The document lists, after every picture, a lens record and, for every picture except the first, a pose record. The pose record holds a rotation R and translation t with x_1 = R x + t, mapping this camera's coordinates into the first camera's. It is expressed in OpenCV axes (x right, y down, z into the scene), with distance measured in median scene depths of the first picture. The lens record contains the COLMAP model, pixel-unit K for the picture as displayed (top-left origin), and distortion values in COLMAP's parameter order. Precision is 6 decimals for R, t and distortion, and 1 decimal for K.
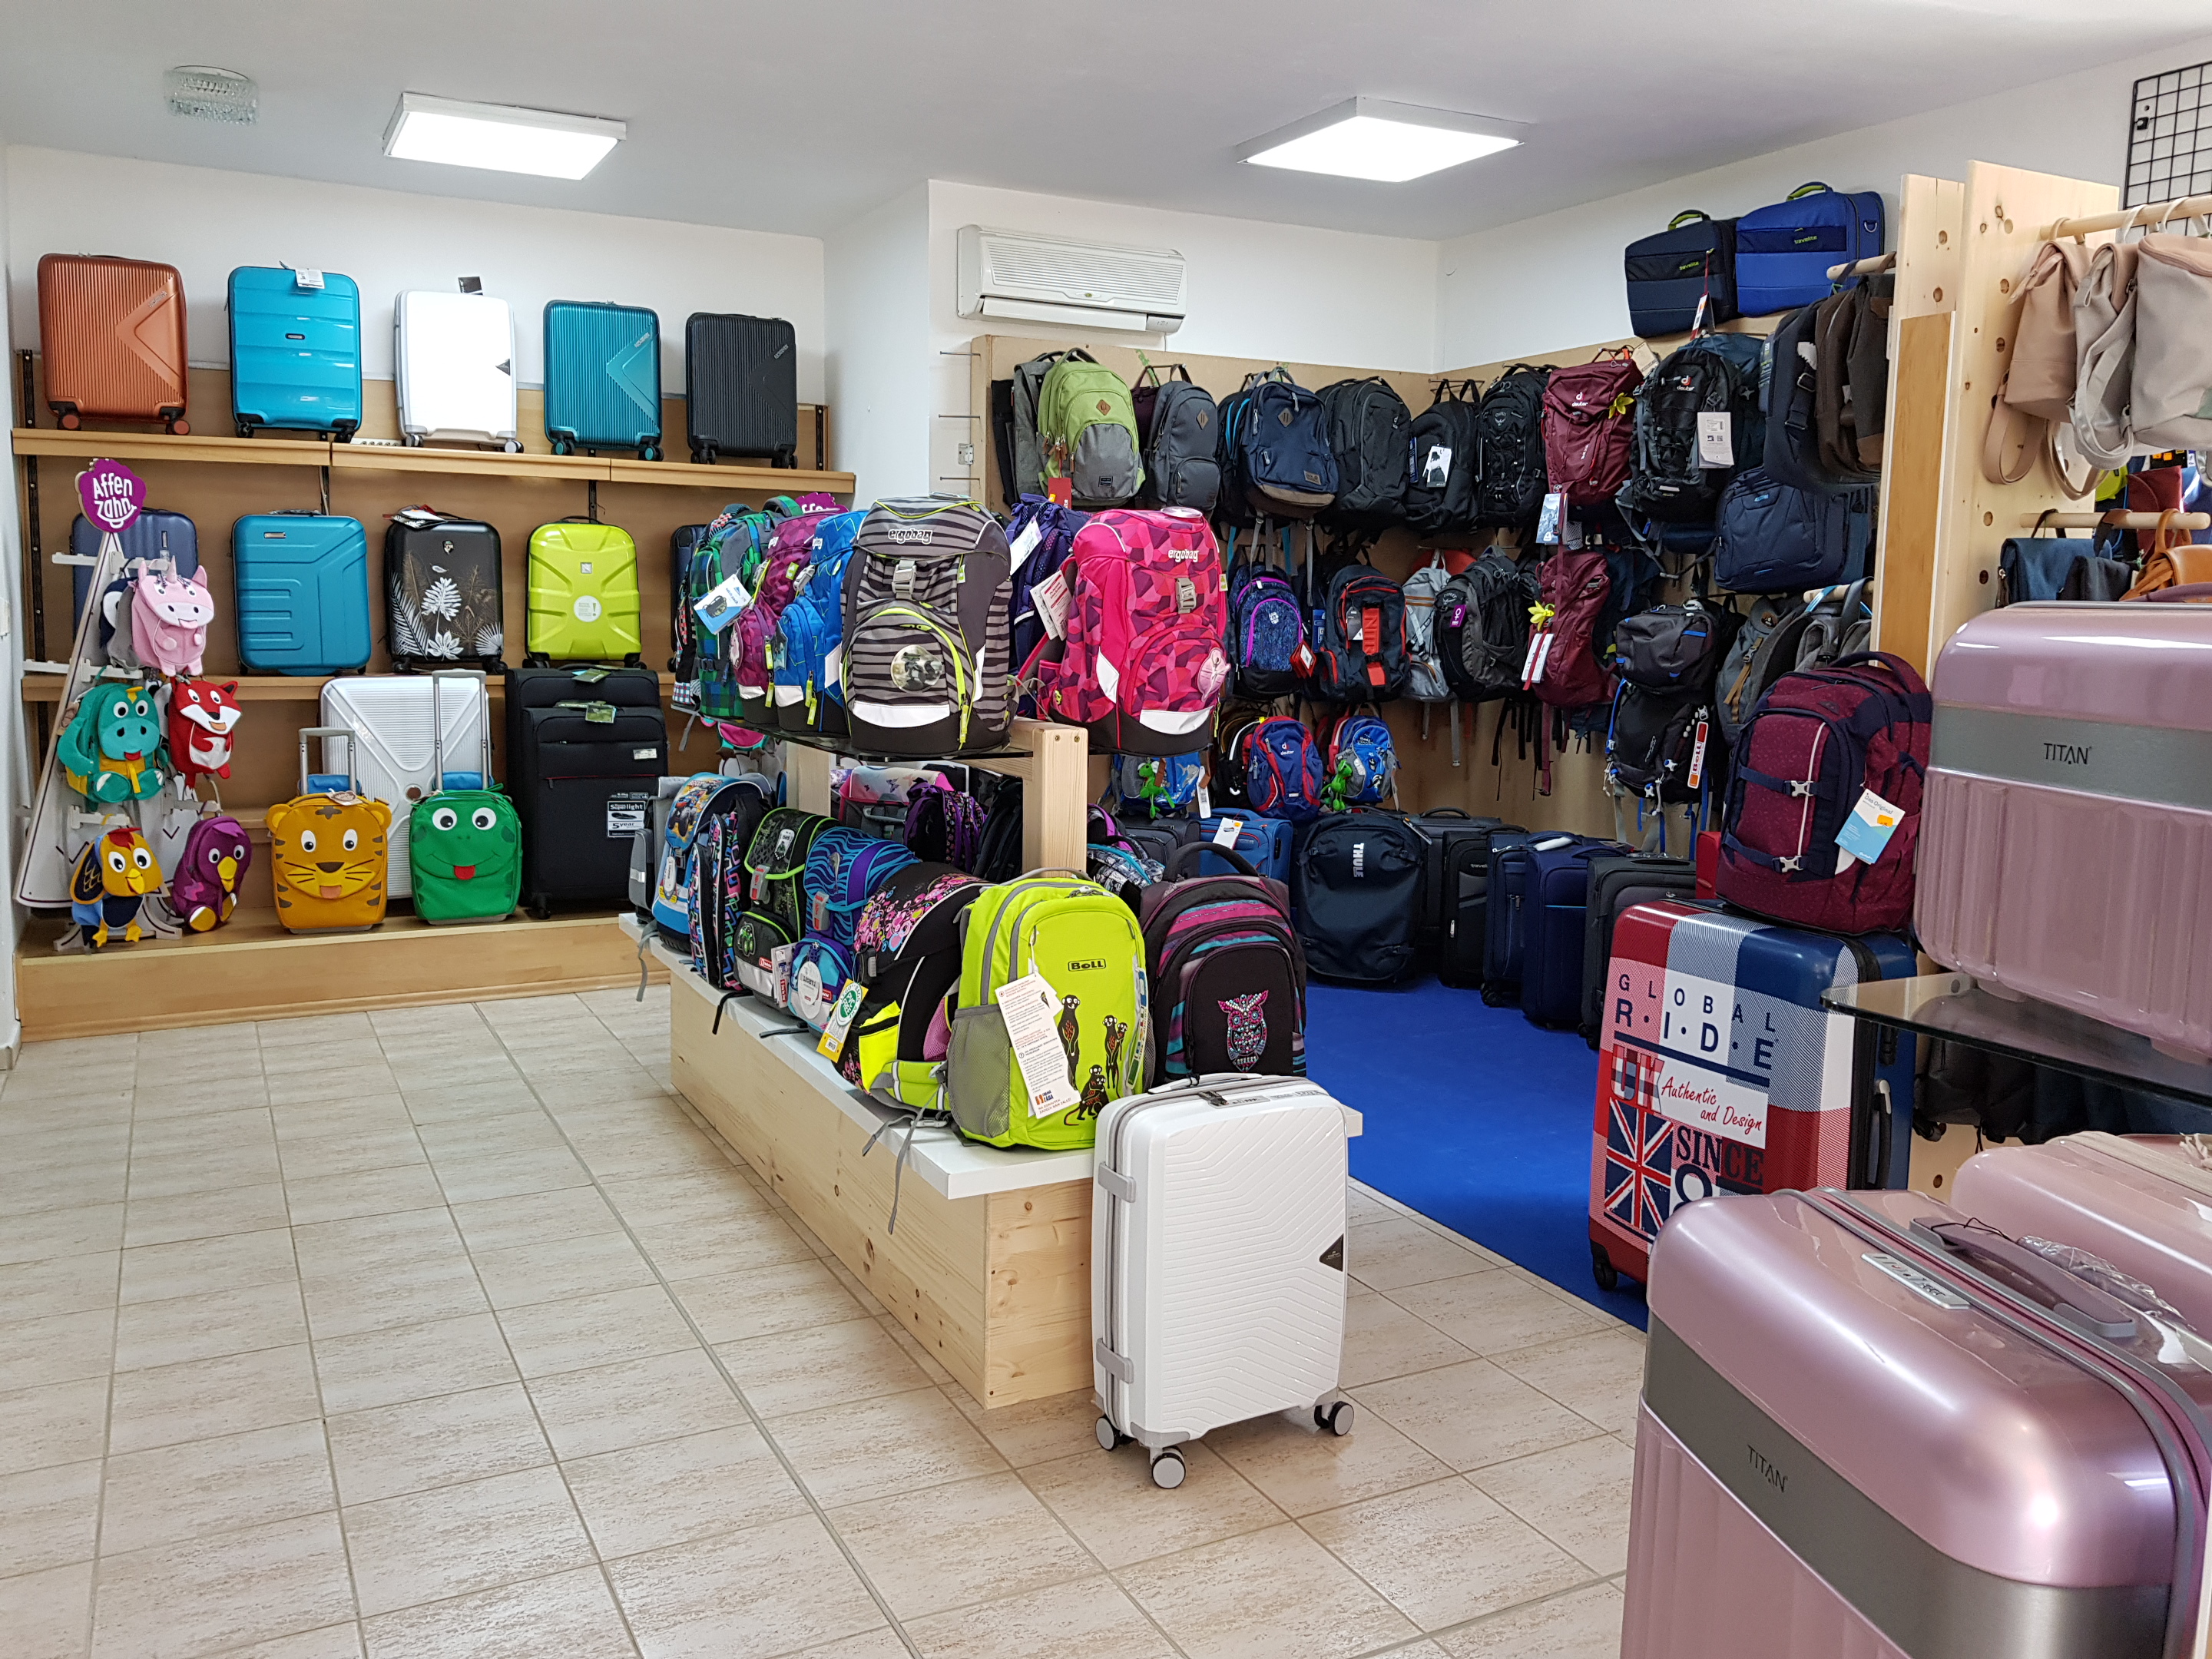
lens RADIAL K [[1824.7, 0, 1104.8], [0, 1824.7, 828.0], [0, 0, 1]] dist [0.028764, -0.011937]
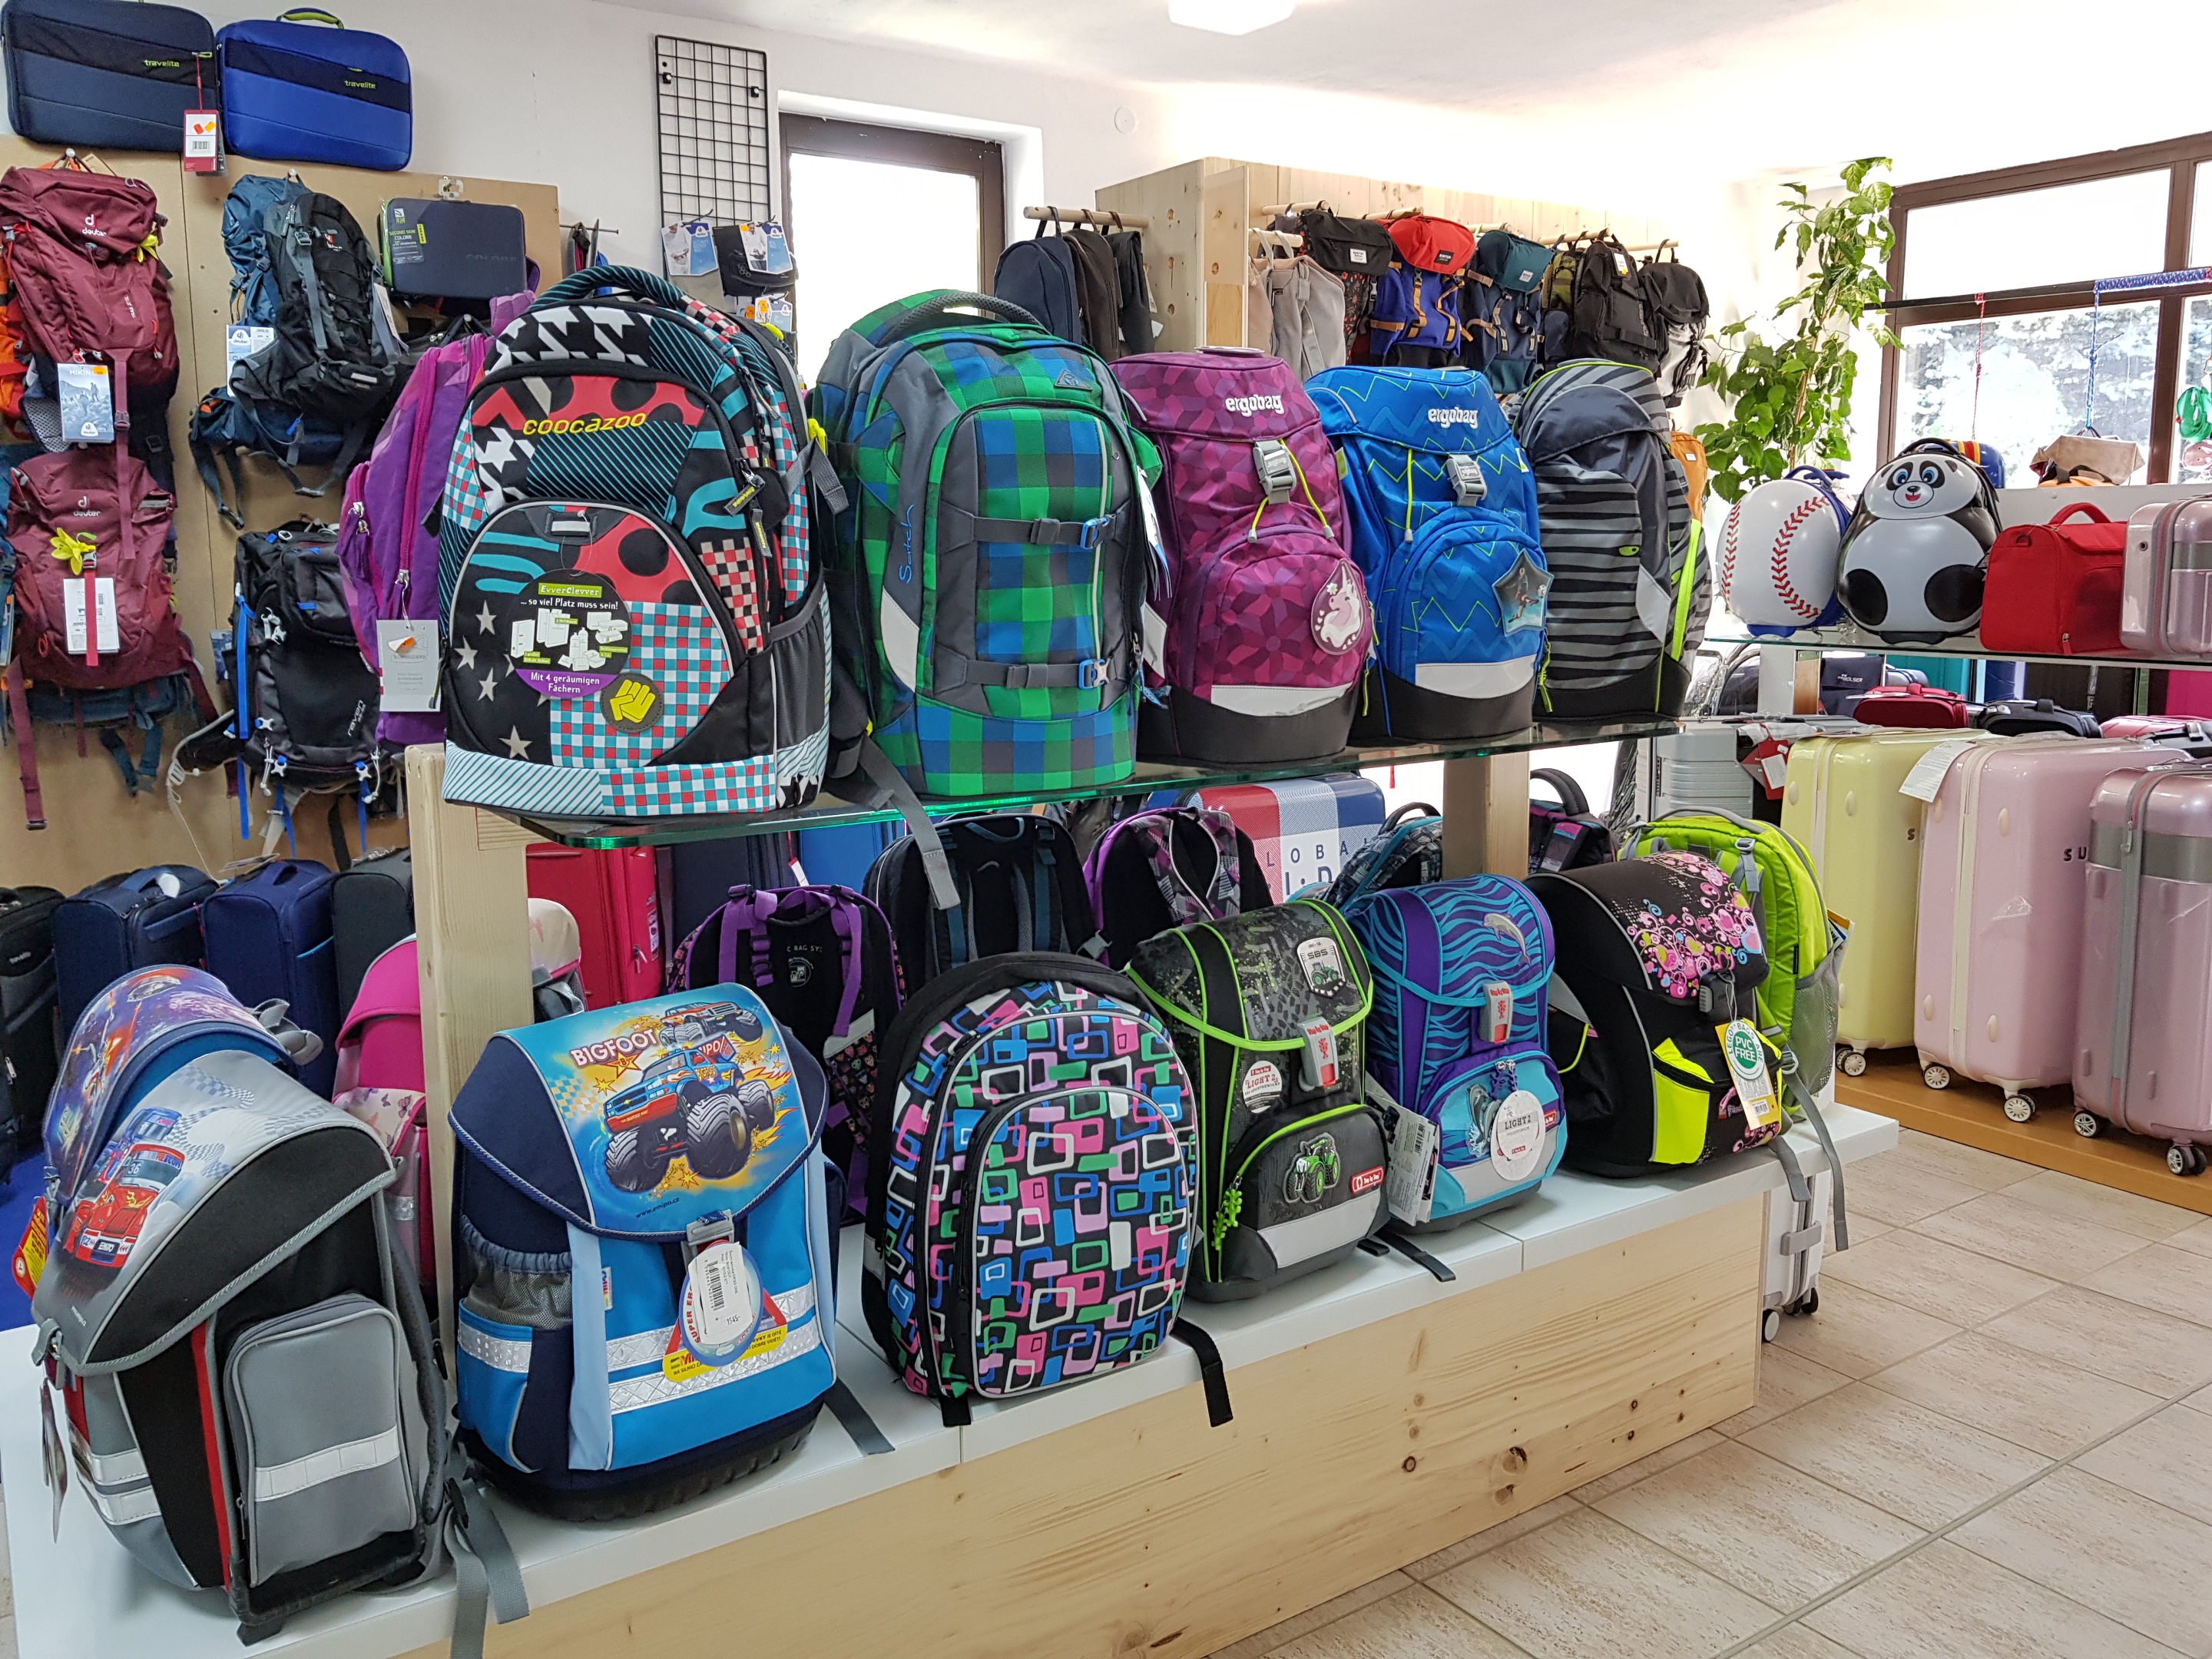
lens RADIAL K [[1824.7, 0, 1029.7], [0, 1824.7, 799.3], [0, 0, 1]] dist [0.028764, -0.011937]
pose [[-0.131851, -0.161379, 0.978045, -0.740259], [0.137828, 0.974091, 0.179308, -0.161998], [-0.981641, 0.158443, -0.106192, 1.202808]]
